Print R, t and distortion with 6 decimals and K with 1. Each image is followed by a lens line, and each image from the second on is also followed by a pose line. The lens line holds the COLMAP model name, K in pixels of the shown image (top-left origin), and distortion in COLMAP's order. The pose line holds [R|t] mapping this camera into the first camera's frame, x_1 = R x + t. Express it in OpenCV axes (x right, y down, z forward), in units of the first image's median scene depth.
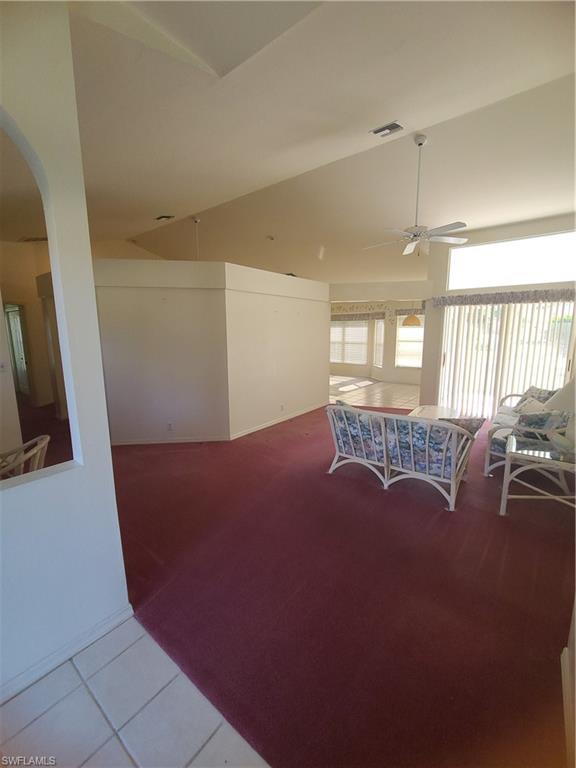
lens RADIAL K [[313.9, 0, 289.4], [0, 313.9, 378.1], [0, 0, 1]] dist [0.002210, -0.003106]
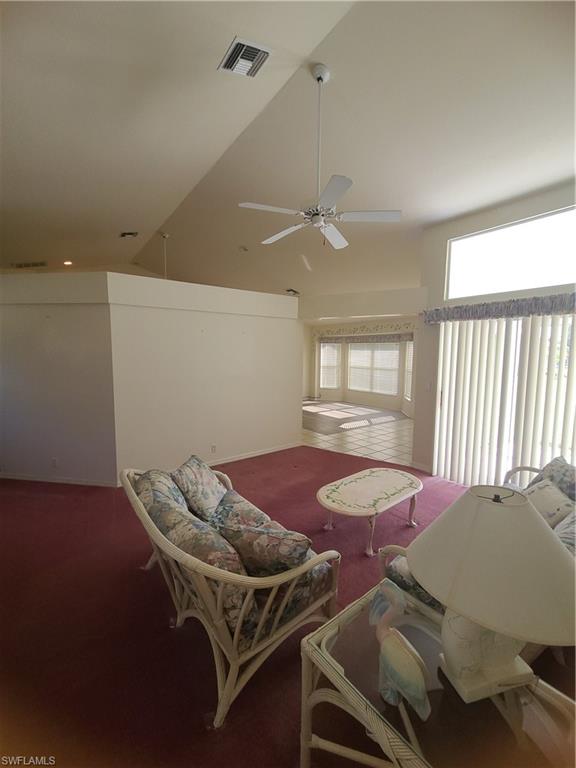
lens RADIAL K [[313.9, 0, 289.3], [0, 313.9, 380.1], [0, 0, 1]] dist [0.002210, -0.003106]
pose [[0.964142, 0.035754, -0.262969, 0.241903], [-0.051787, 0.997181, -0.054294, -0.031256], [0.260286, 0.065965, 0.963276, 0.169529]]
